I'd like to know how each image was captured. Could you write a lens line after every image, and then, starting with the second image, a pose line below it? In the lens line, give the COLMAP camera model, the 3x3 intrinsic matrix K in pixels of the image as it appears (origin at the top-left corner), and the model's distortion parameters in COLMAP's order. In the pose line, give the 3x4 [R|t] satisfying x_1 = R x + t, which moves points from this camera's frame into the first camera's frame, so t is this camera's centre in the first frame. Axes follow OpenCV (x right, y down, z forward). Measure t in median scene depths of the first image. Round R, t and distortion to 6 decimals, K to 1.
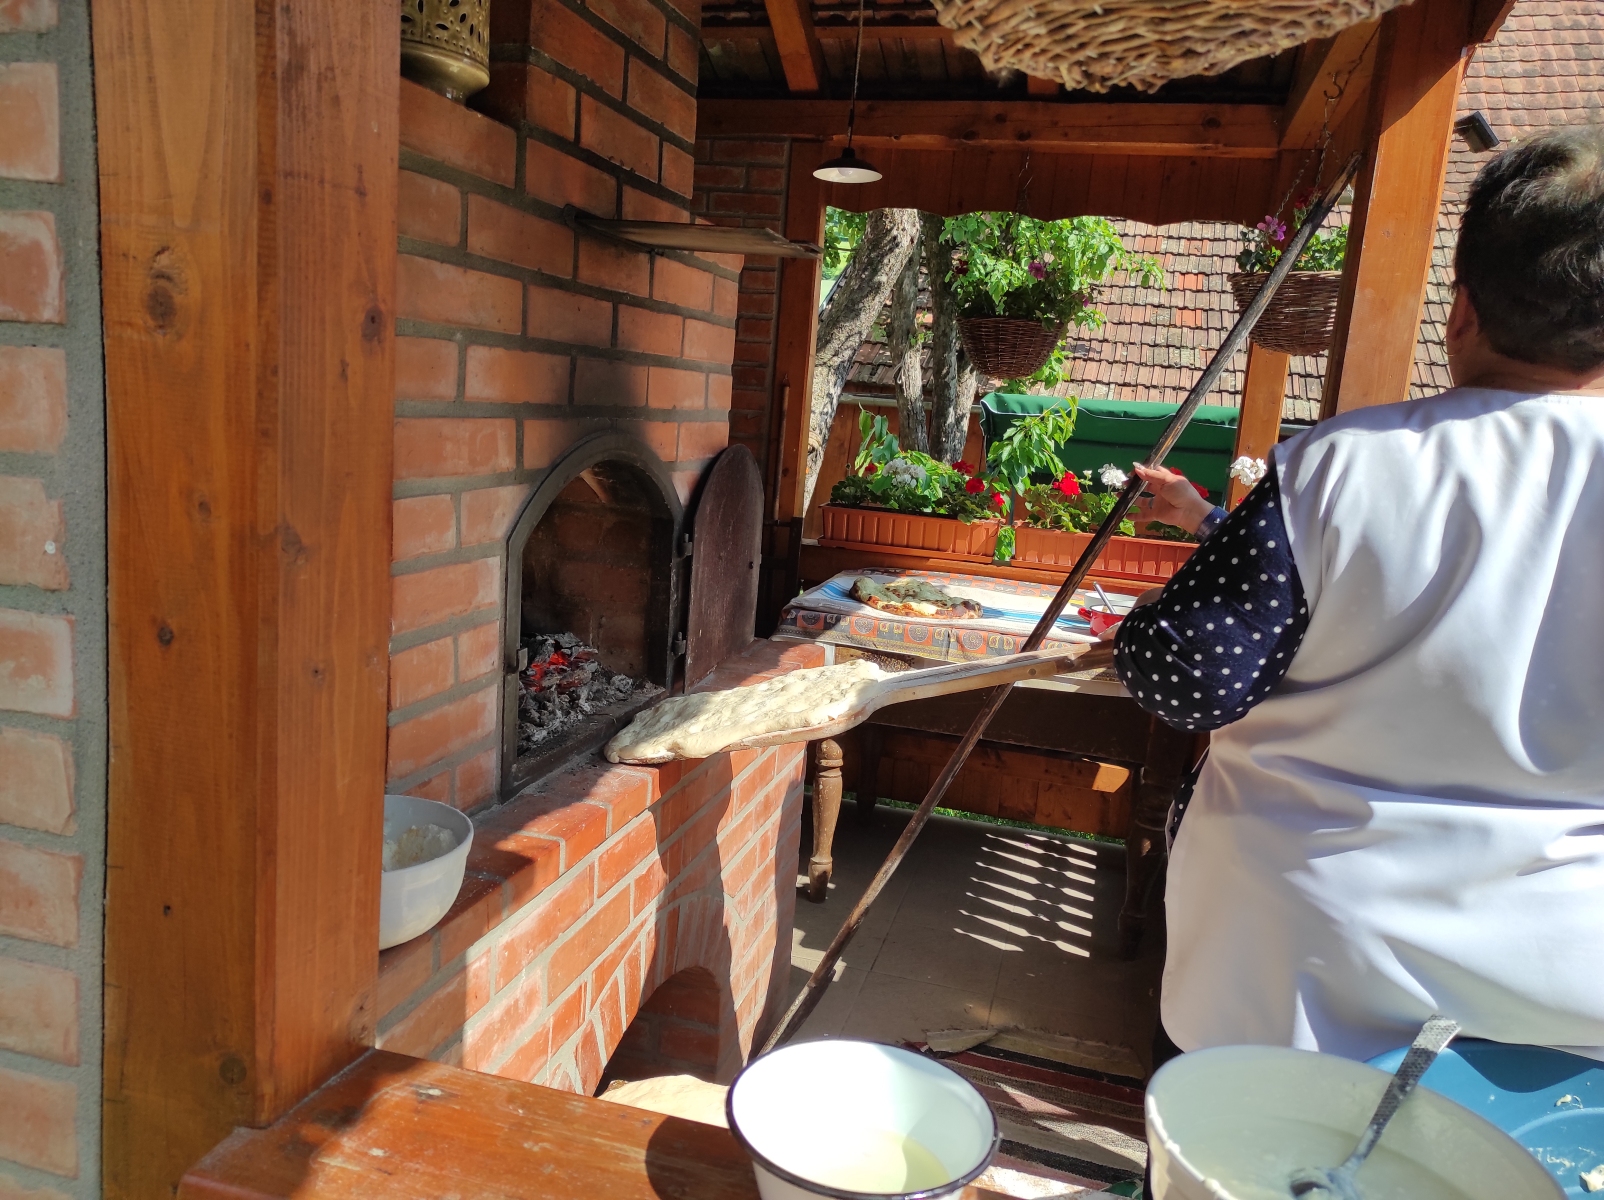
lens RADIAL K [[1173.2, 0, 799.3], [0, 1173.2, 596.8], [0, 0, 1]] dist [0.054466, -0.040625]
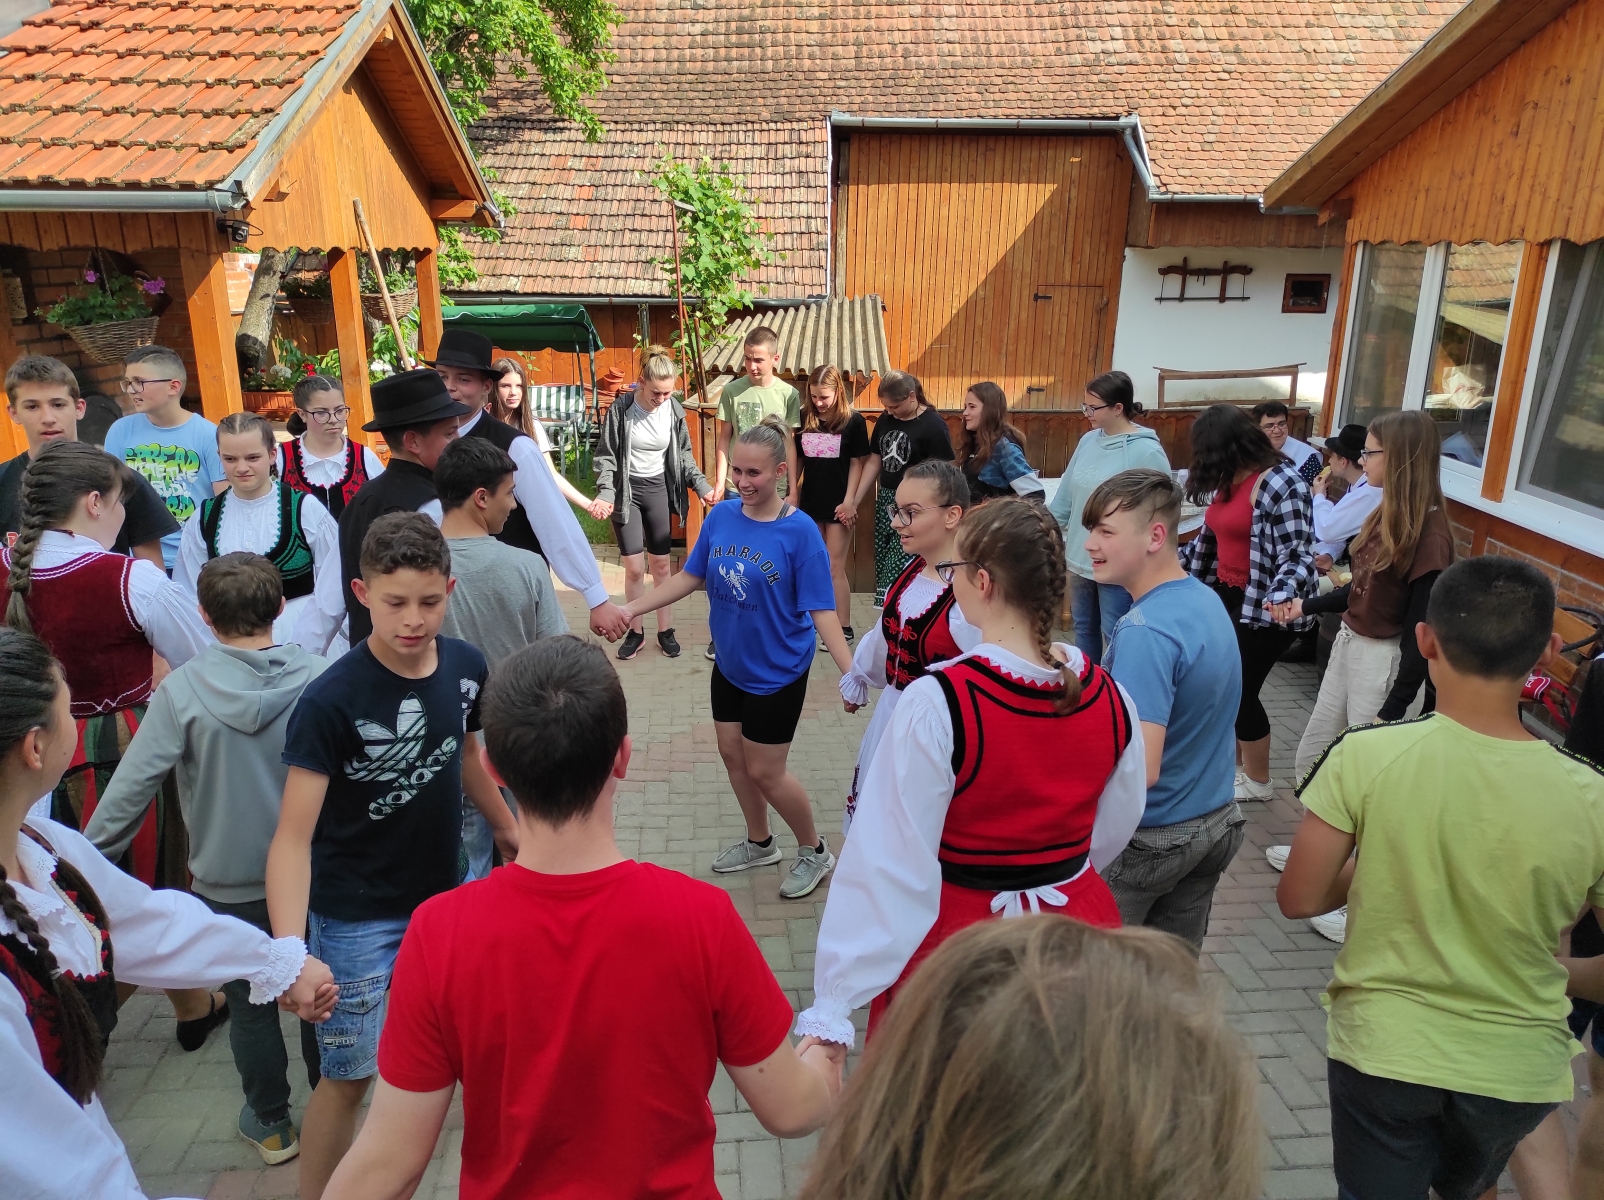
lens RADIAL K [[1172.6, 0, 796.9], [0, 1172.6, 597.3], [0, 0, 1]] dist [0.055880, -0.028934]
pose [[0.956244, -0.149581, 0.251441, 0.827358], [0.113546, 0.981799, 0.152245, 0.151992], [-0.269638, -0.117034, 0.955824, -2.856802]]
